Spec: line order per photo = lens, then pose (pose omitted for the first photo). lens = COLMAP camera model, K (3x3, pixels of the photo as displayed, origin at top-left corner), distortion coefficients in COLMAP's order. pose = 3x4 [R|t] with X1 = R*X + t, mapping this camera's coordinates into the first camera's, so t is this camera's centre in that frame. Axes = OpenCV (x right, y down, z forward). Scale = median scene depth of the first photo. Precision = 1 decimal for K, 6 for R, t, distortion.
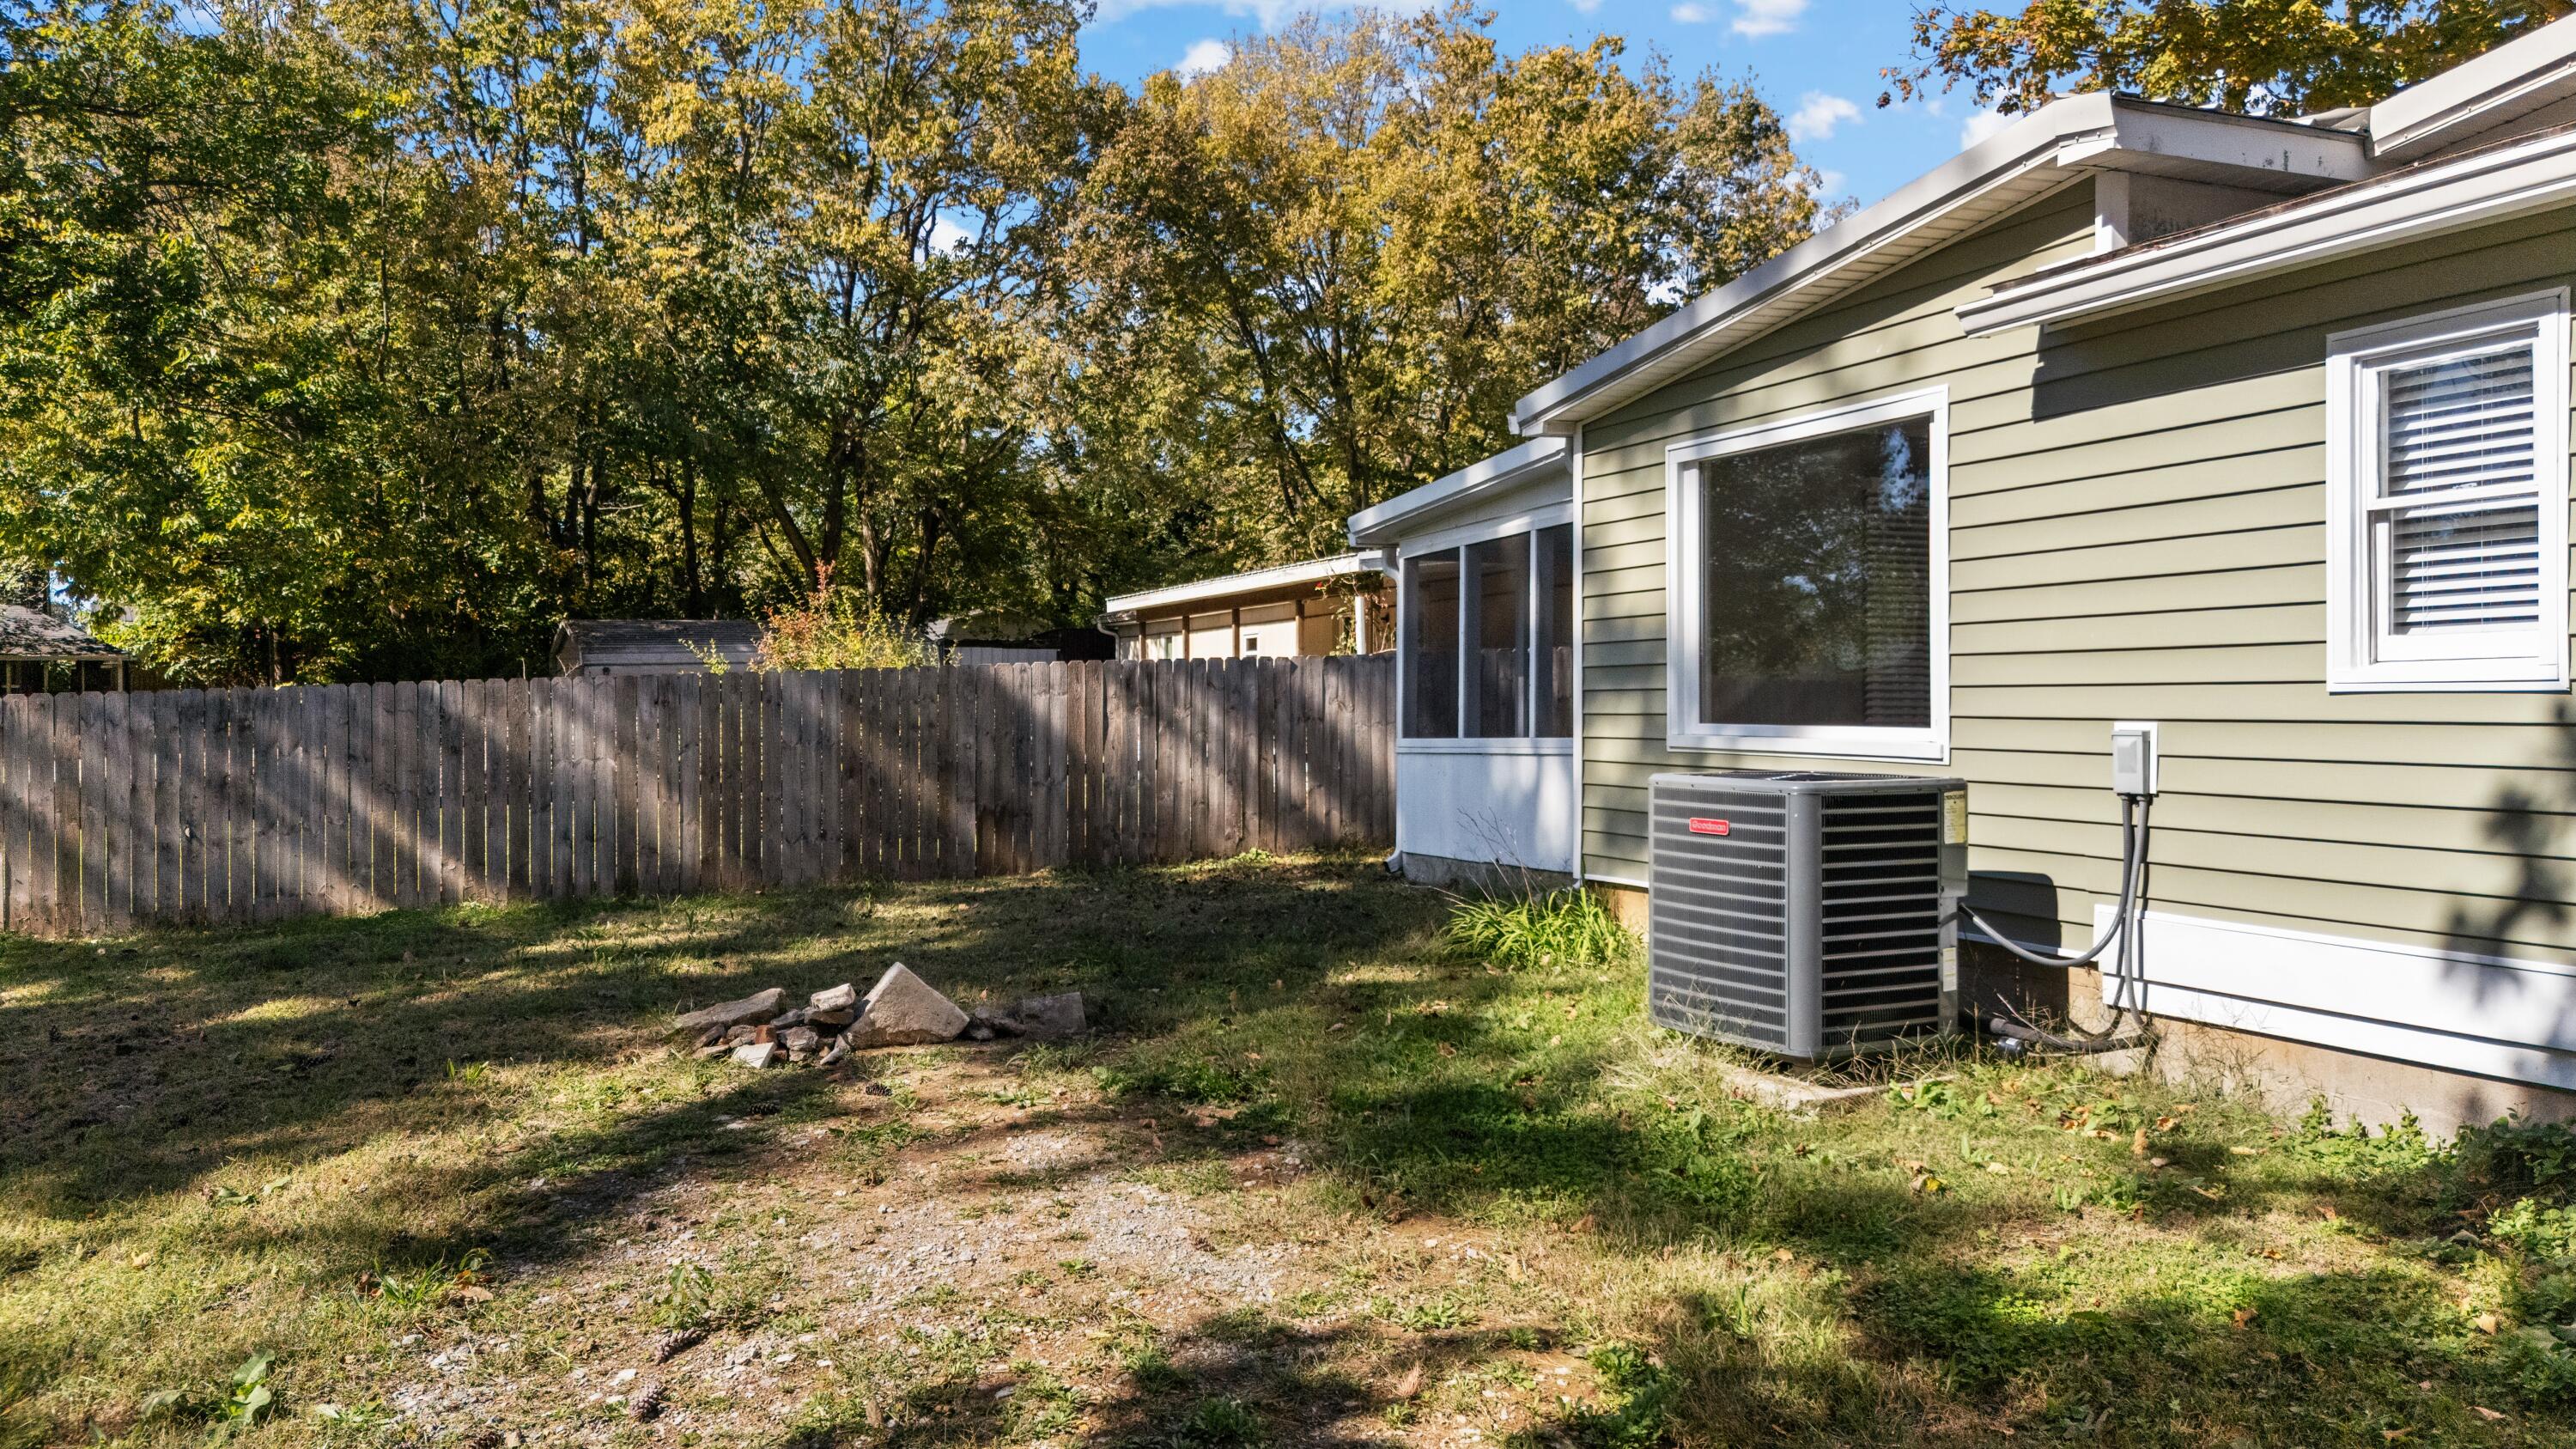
lens RADIAL K [[1888.0, 0, 1288.0], [0, 1888.0, 724.5], [0, 0, 1]] dist [-0.032788, -0.001644]
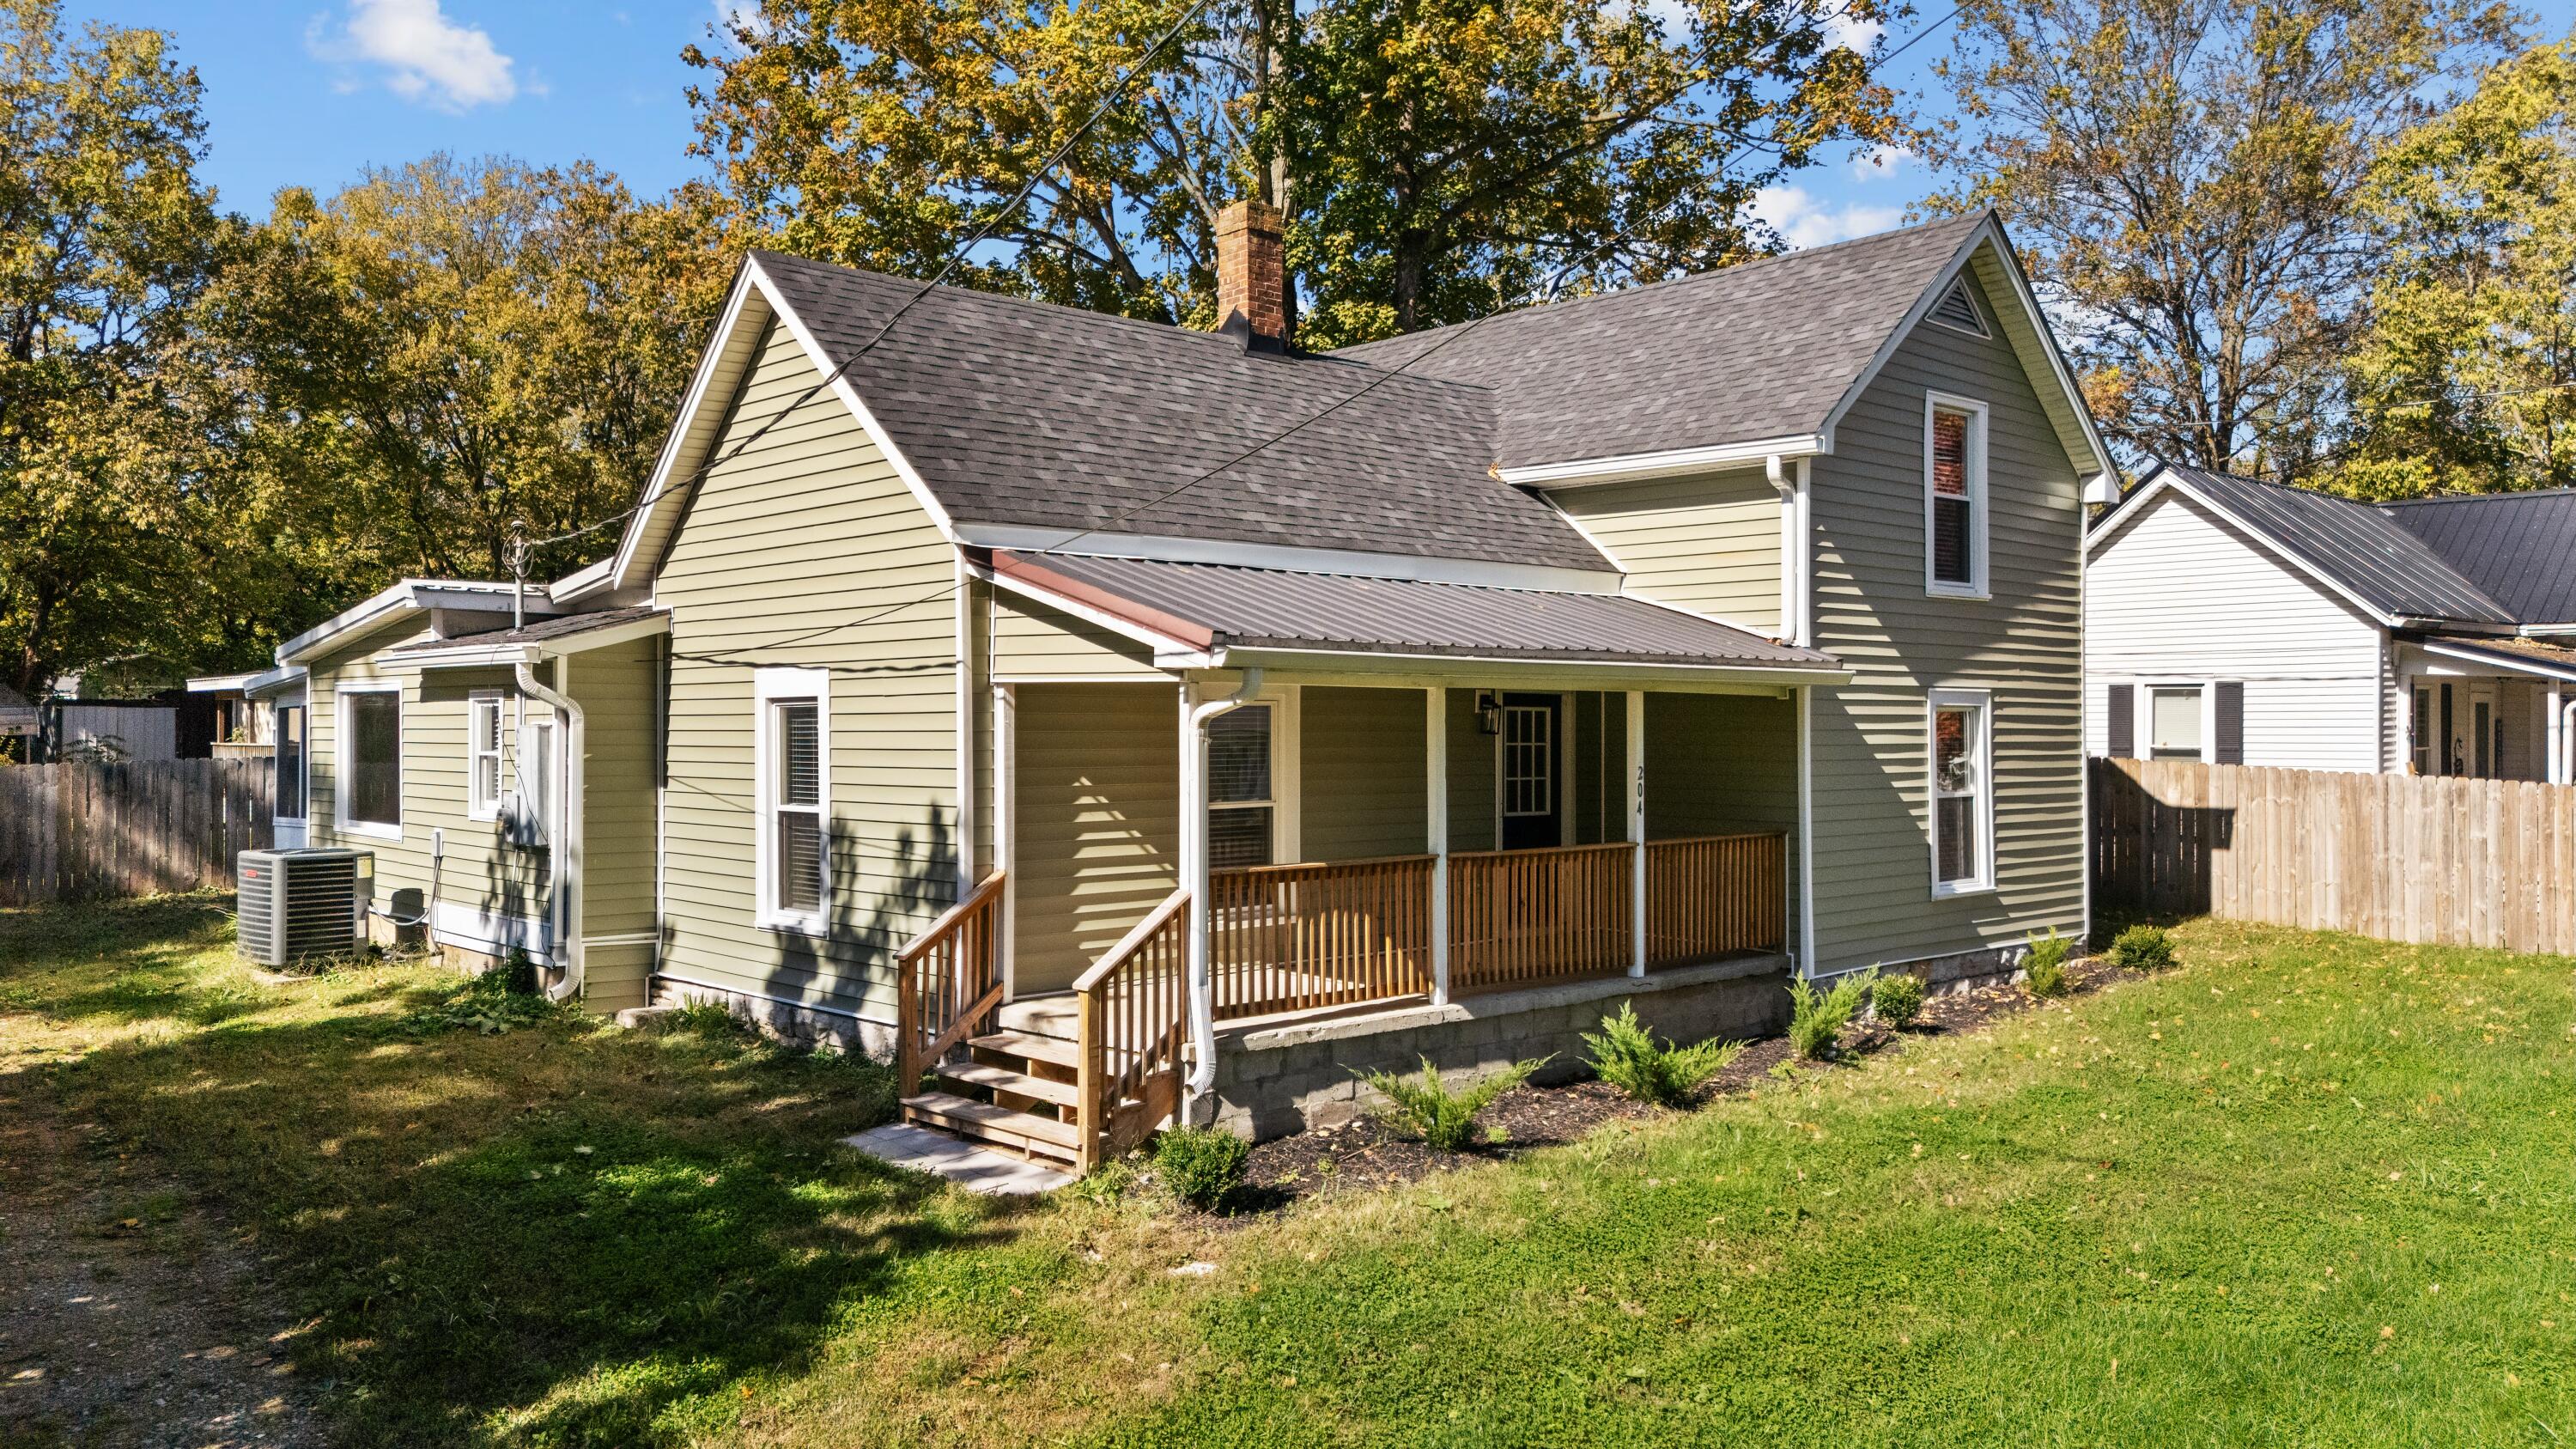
lens RADIAL K [[1841.7, 0, 1288.0], [0, 1841.7, 724.5], [0, 0, 1]] dist [0.041804, -0.002119]
pose [[0.934358, 0.005329, 0.356297, 0.266045], [-0.001887, 0.999948, -0.010008, -0.050088], [-0.356332, 0.008679, 0.934319, -0.742429]]
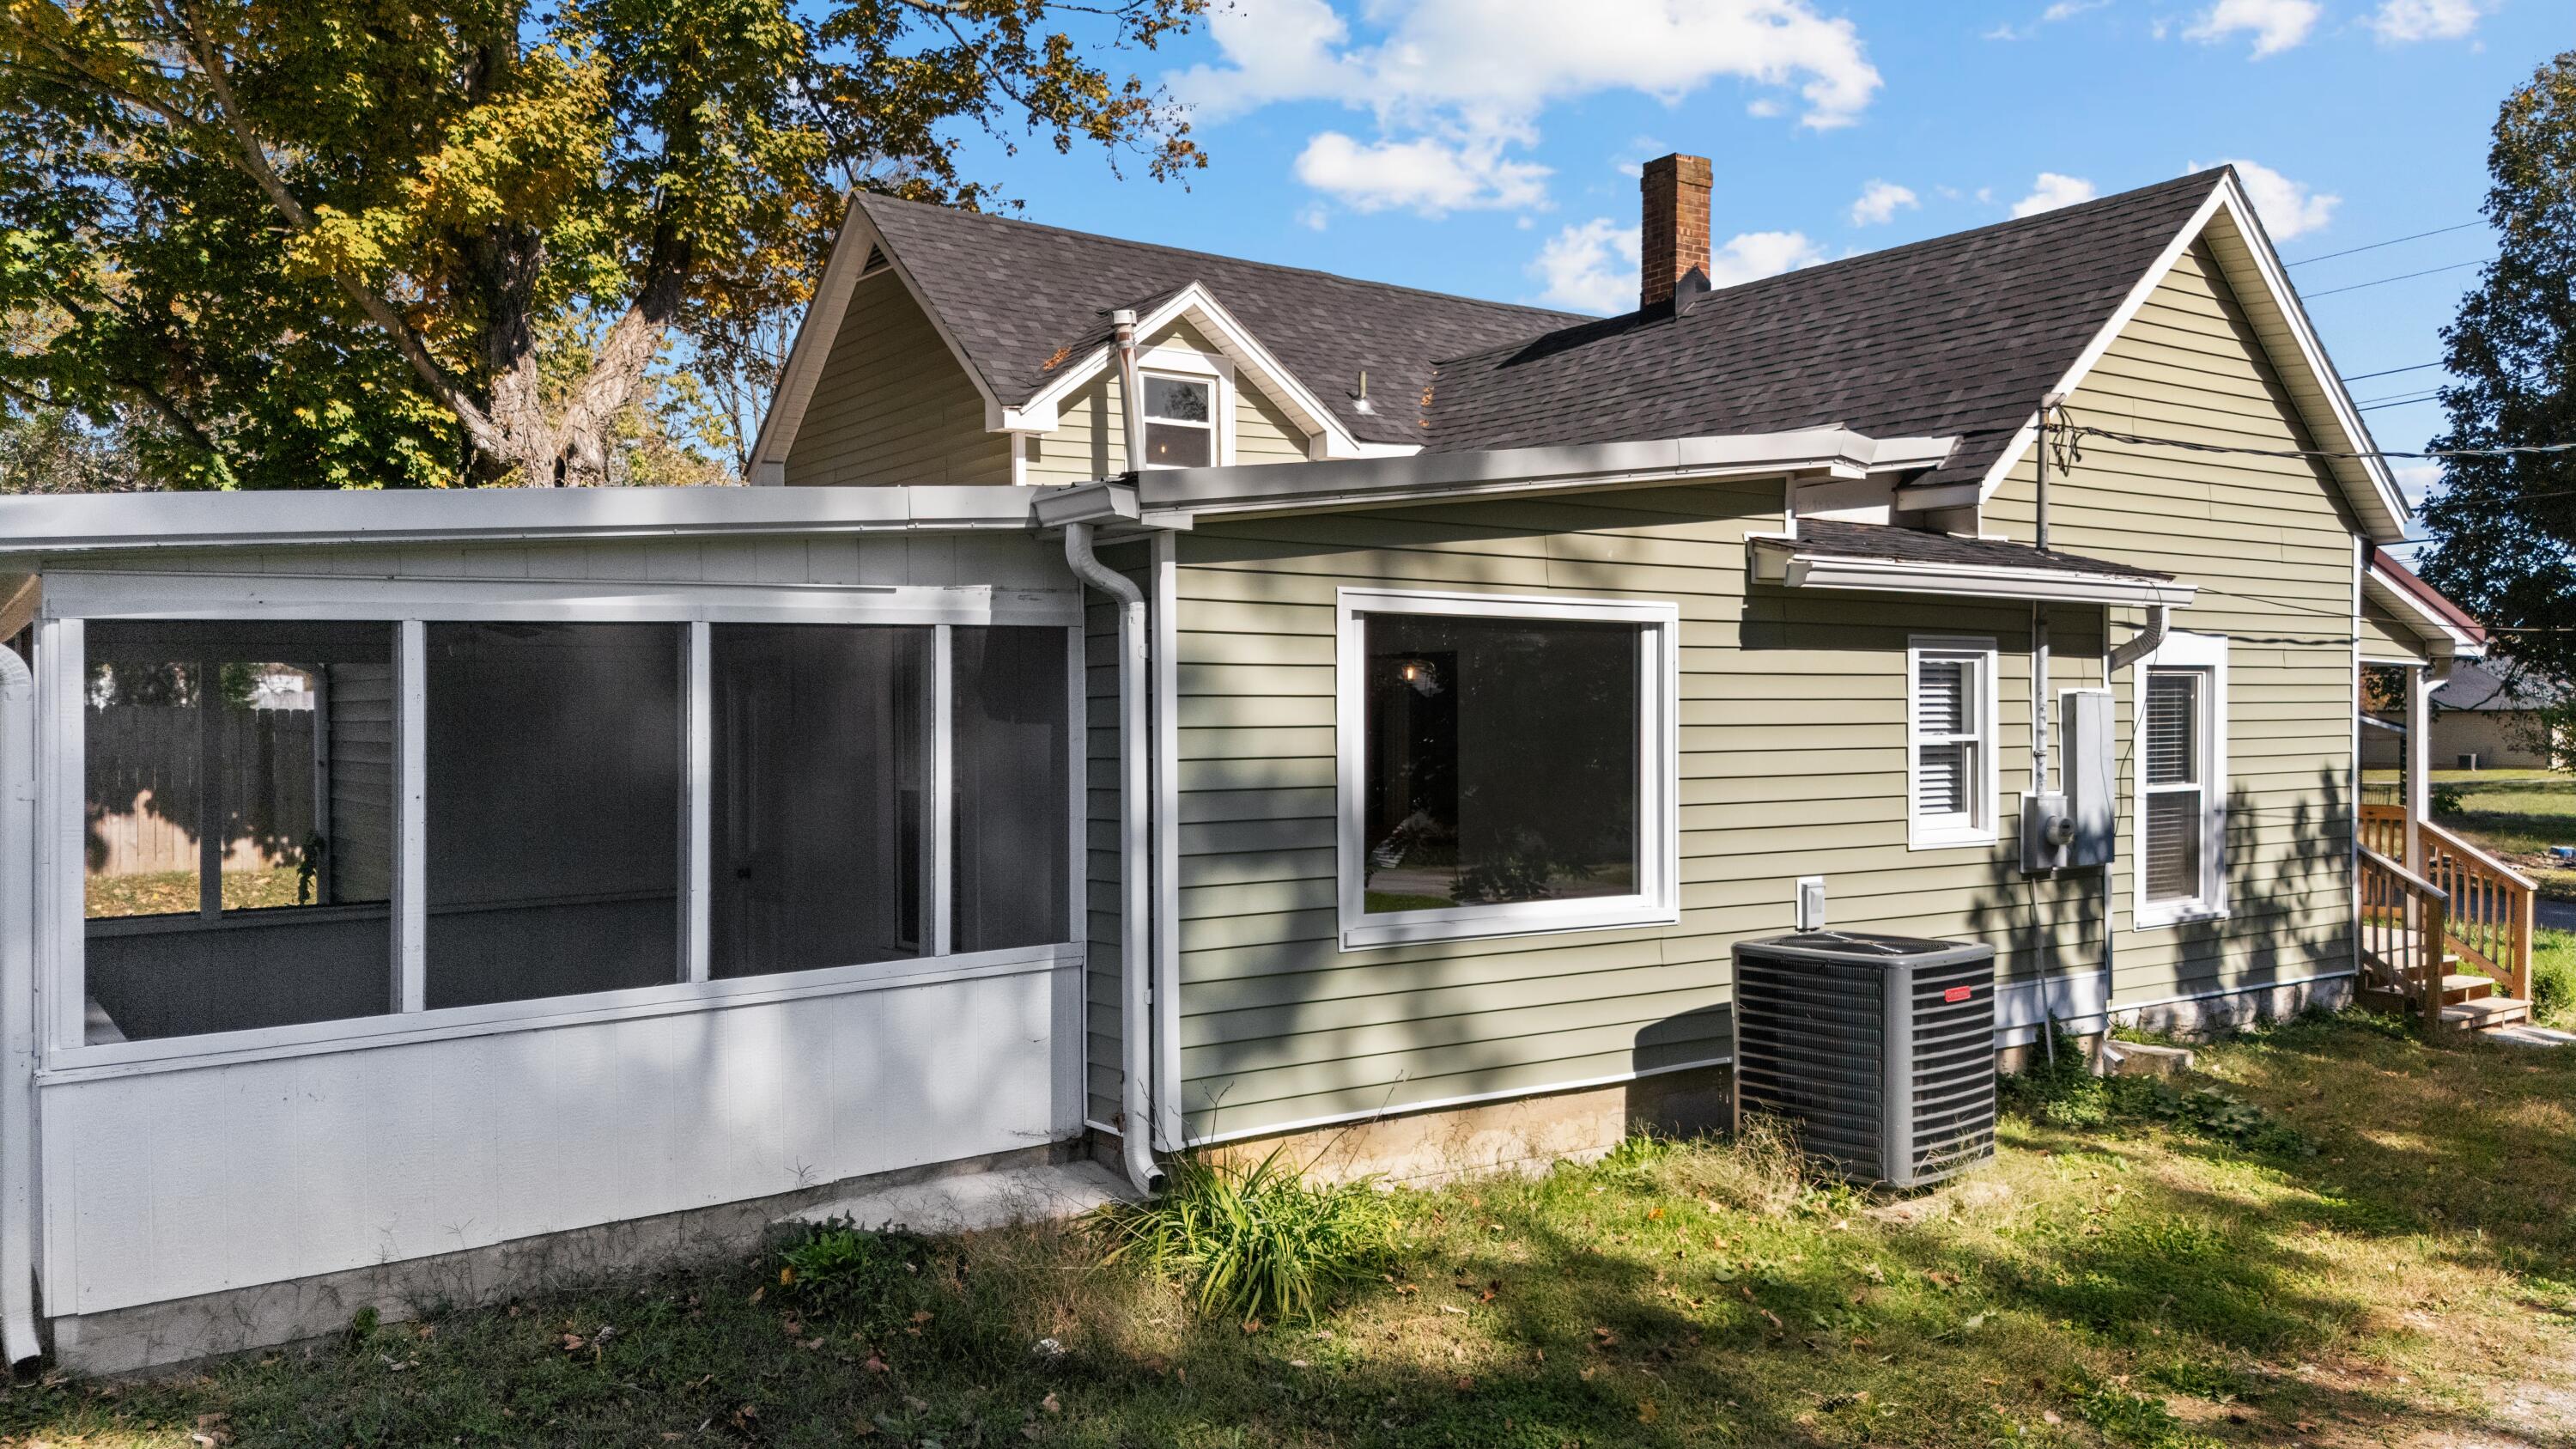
lens RADIAL K [[1888.0, 0, 1288.0], [0, 1888.0, 724.5], [0, 0, 1]] dist [-0.032788, -0.001644]
pose [[-0.206577, 0.006604, 0.978408, -0.360408], [0.015845, 0.999869, -0.003403, -0.049879], [-0.978302, 0.014800, -0.206655, 0.707122]]
